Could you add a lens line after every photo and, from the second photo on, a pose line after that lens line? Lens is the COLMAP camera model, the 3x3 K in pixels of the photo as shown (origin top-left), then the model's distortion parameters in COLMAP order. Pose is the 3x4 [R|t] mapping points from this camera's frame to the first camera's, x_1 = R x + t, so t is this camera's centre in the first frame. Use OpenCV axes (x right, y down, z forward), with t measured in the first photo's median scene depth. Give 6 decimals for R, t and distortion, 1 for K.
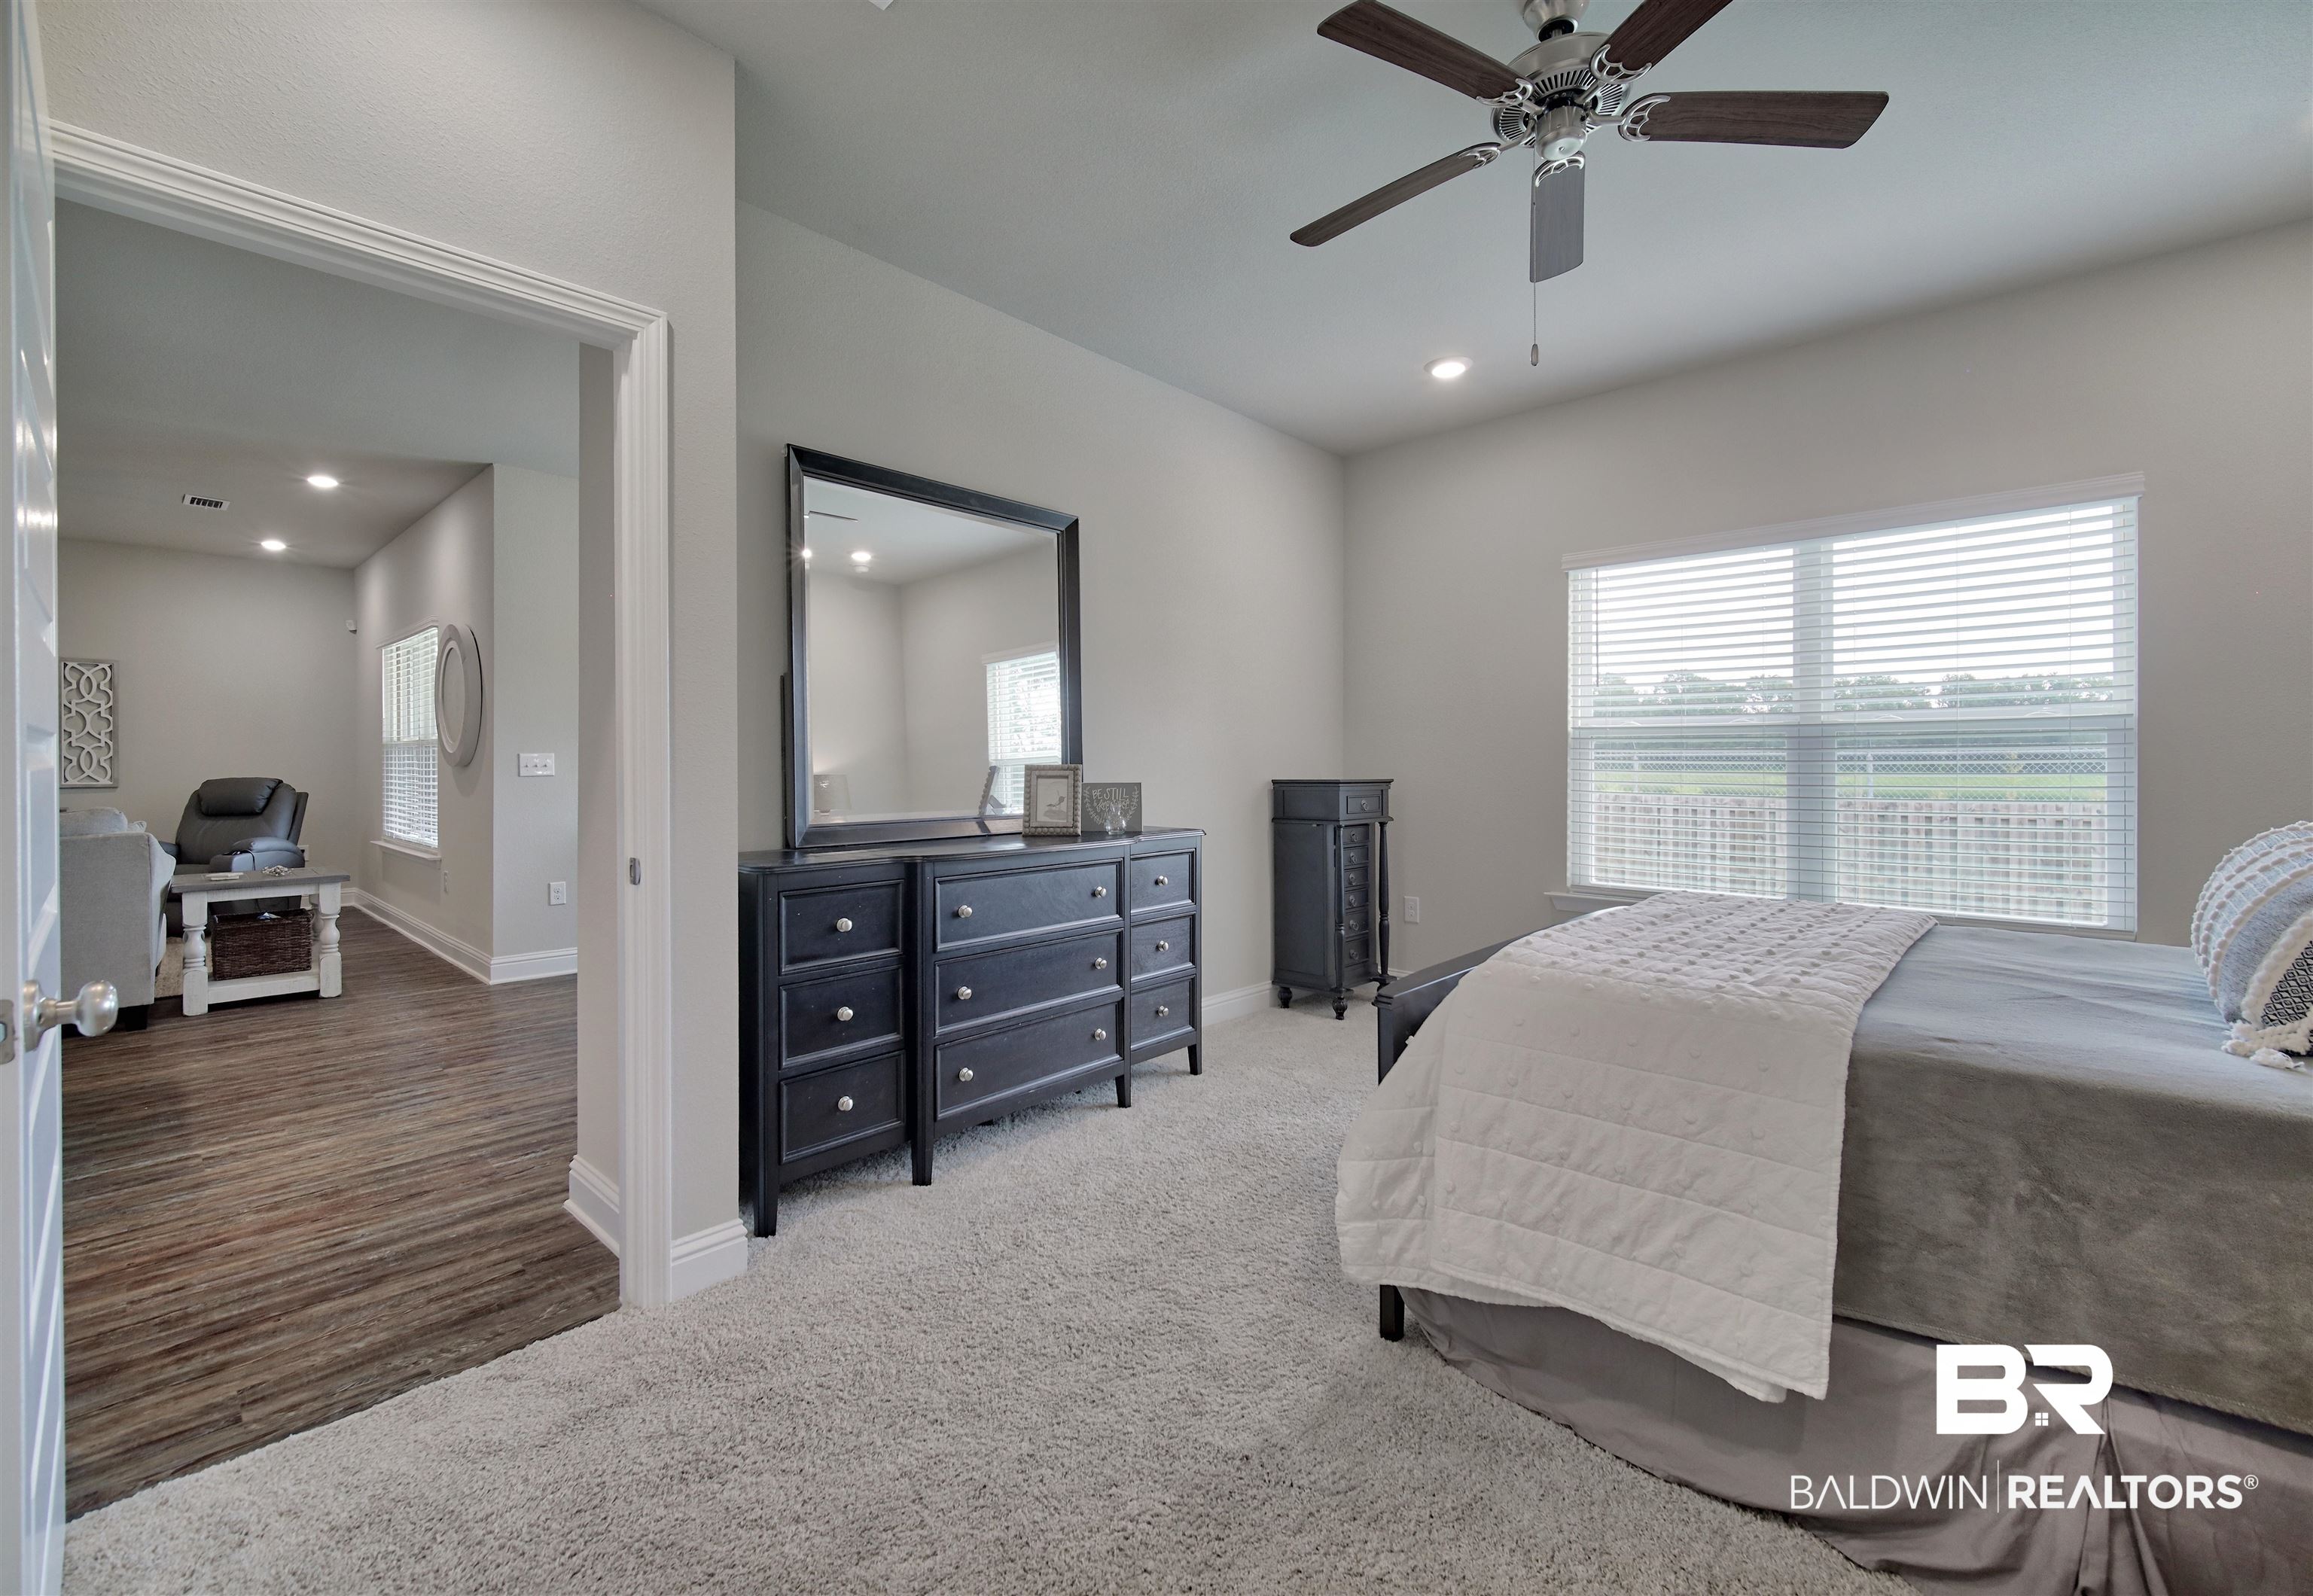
lens RADIAL K [[1075.1, 0, 1190.6], [0, 1075.1, 762.9], [0, 0, 1]] dist [0.000927, 0.001706]
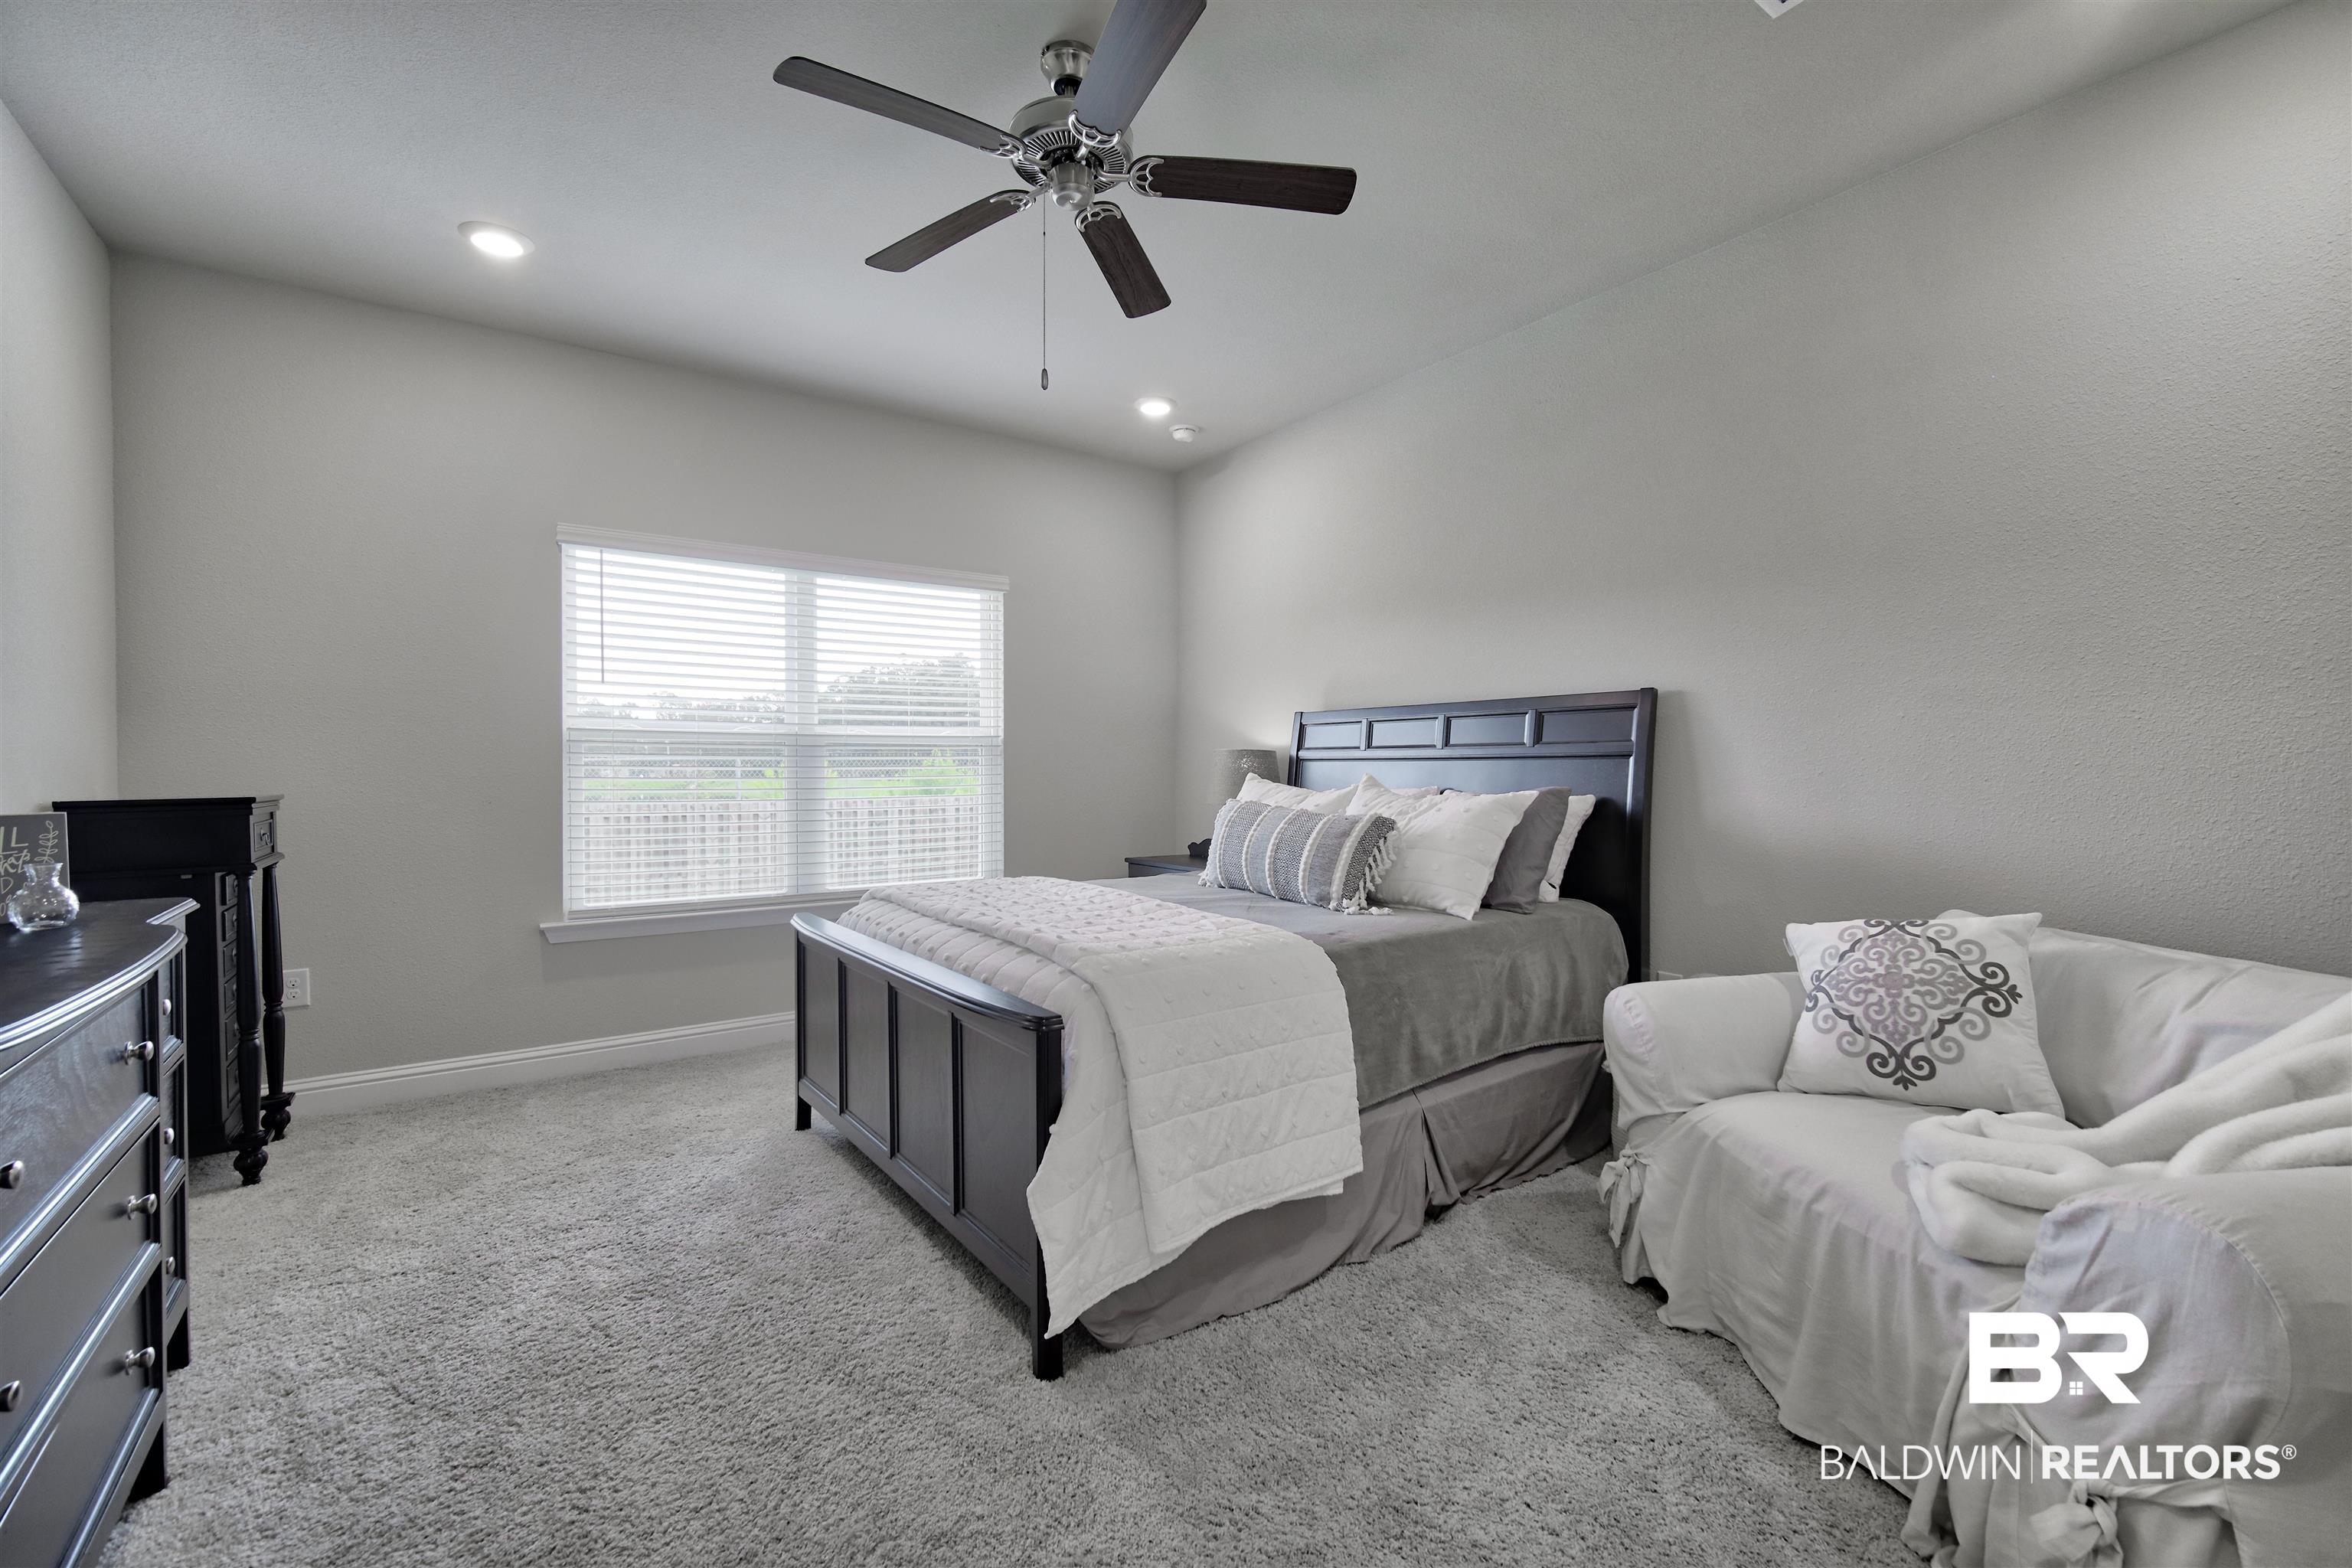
lens RADIAL K [[983.9, 0, 1188.4], [0, 983.9, 782.9], [0, 0, 1]] dist [-0.000519, 0.001412]
pose [[0.177524, -0.014120, 0.984015, -0.465482], [0.002499, 0.999900, 0.013897, 0.001597], [-0.984113, -0.000008, 0.177542, 0.534115]]
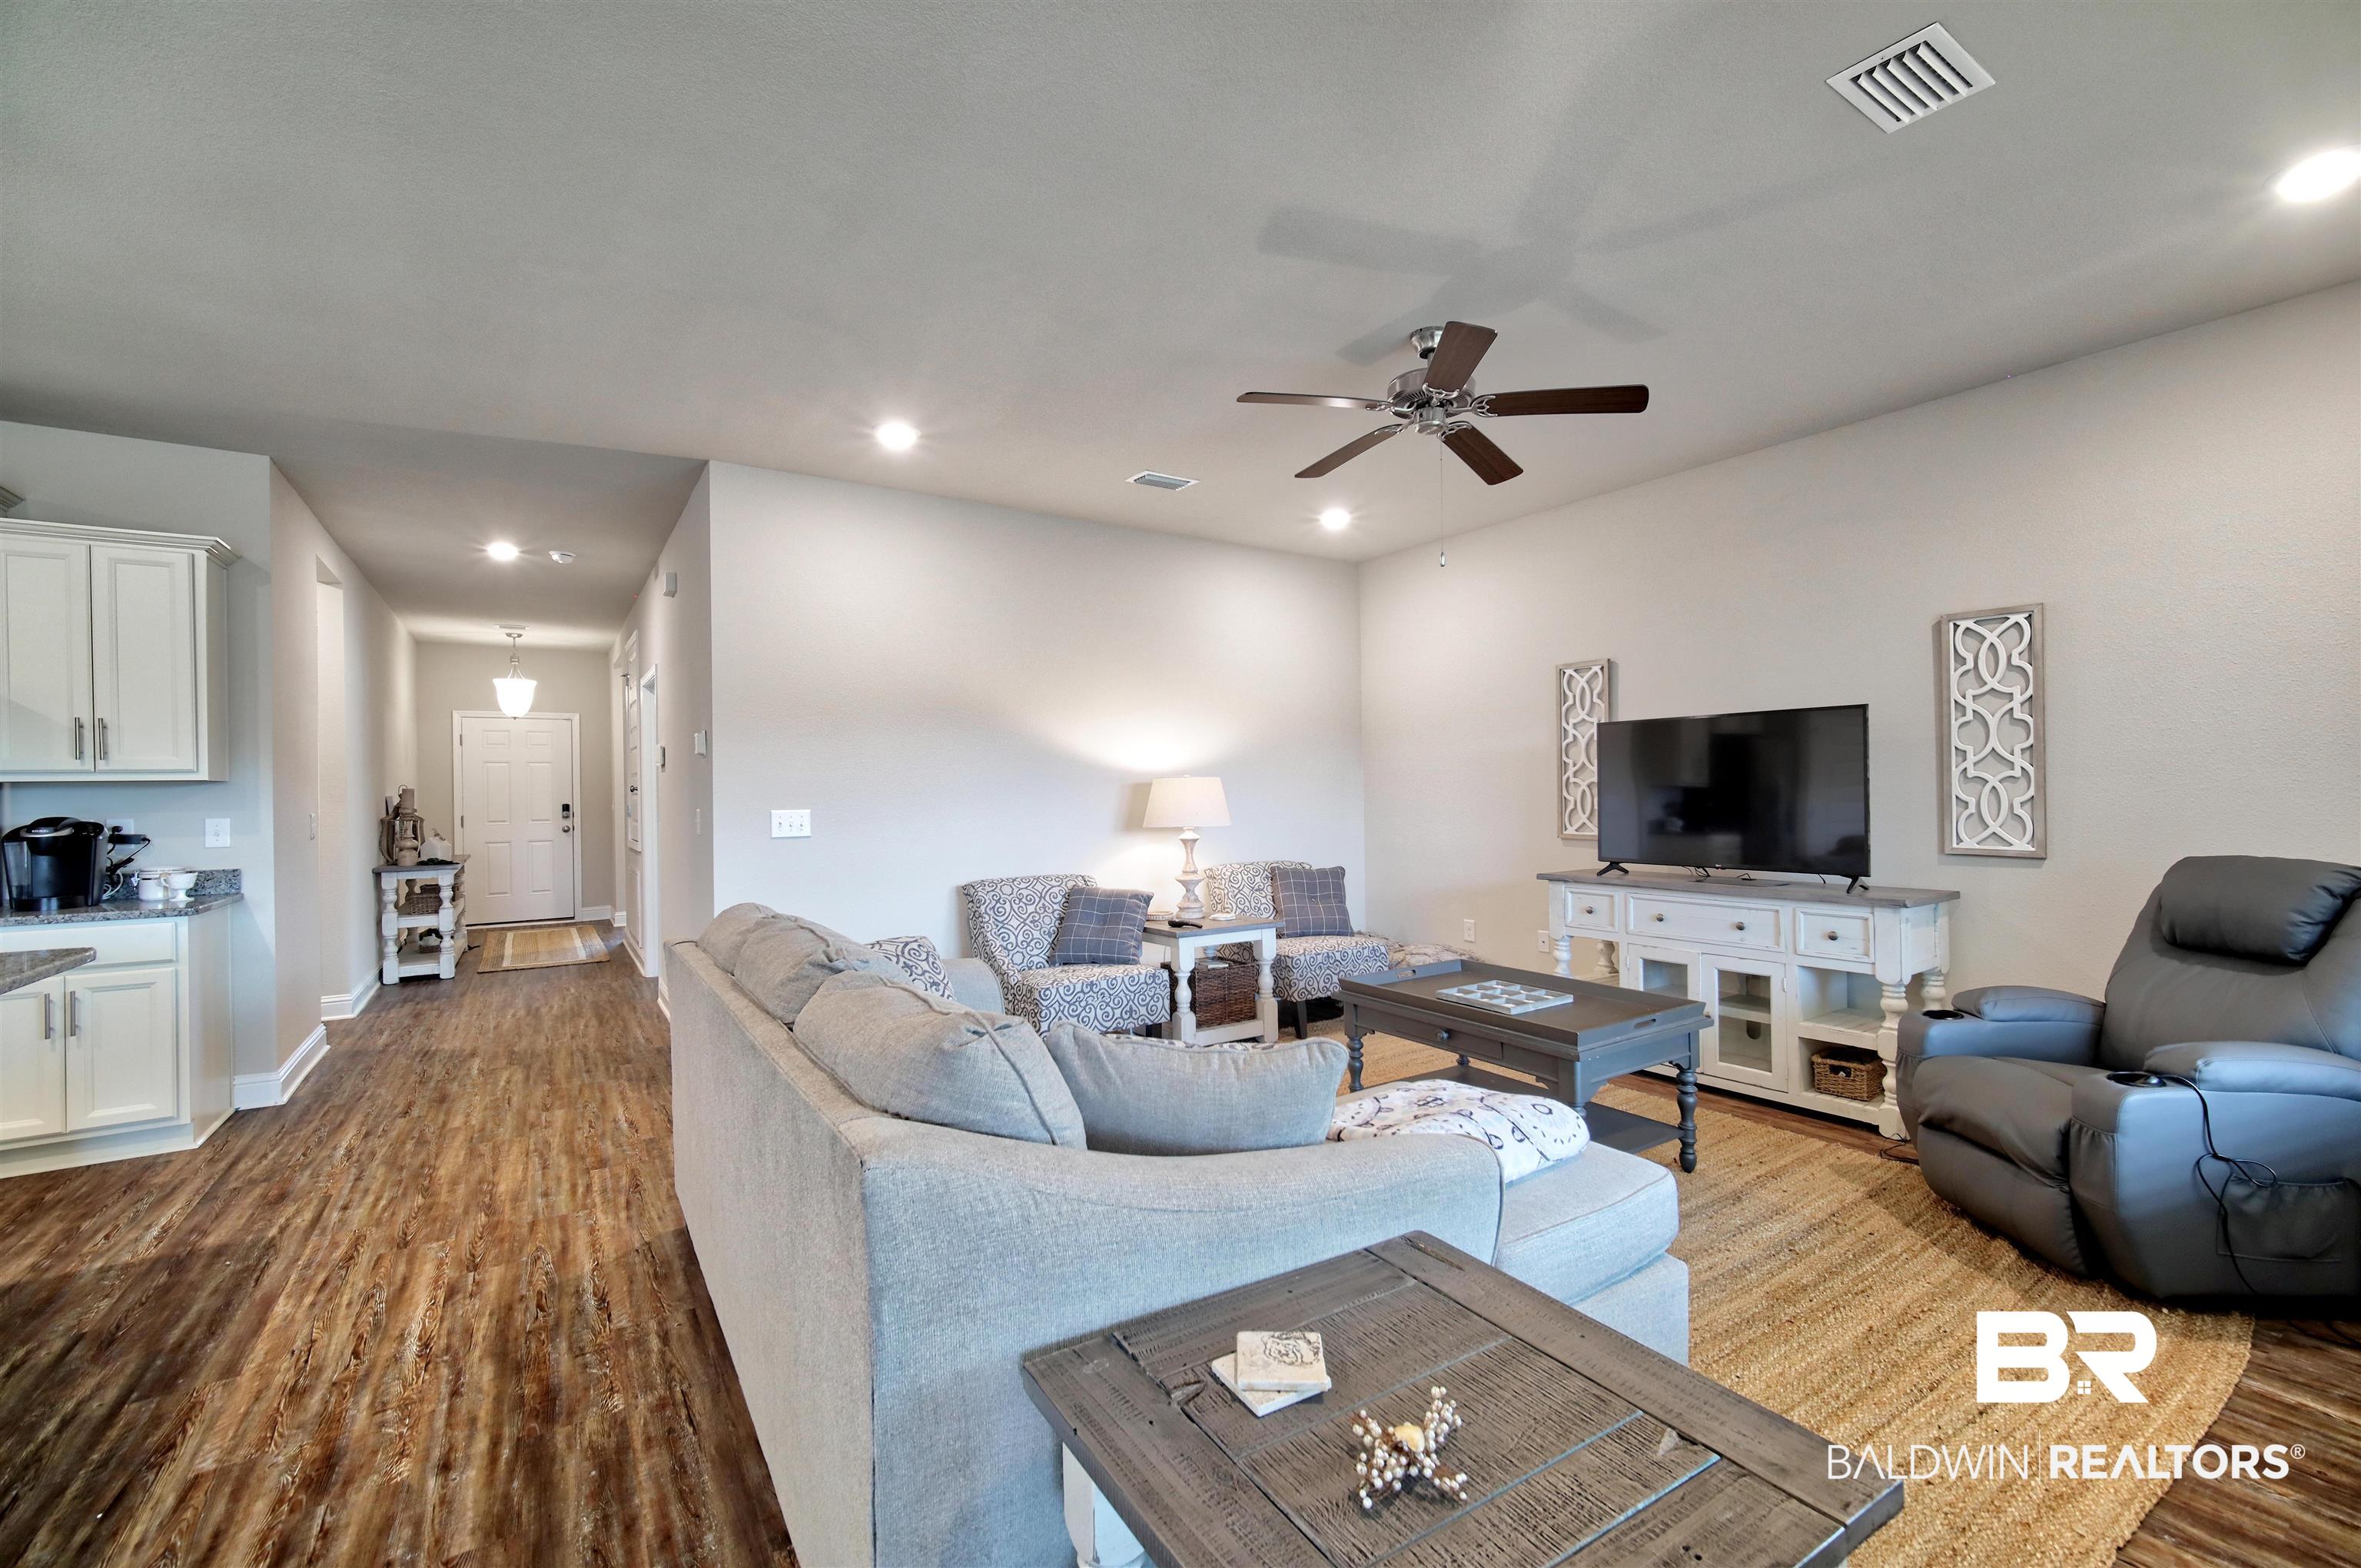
lens RADIAL K [[987.7, 0, 1179.0], [0, 987.7, 788.2], [0, 0, 1]] dist [-0.000519, 0.001412]
pose [[-0.209141, 0.003000, -0.977881, -1.198092], [0.011119, 0.999938, 0.000689, -0.037206], [0.977822, -0.010728, -0.209161, 1.808618]]
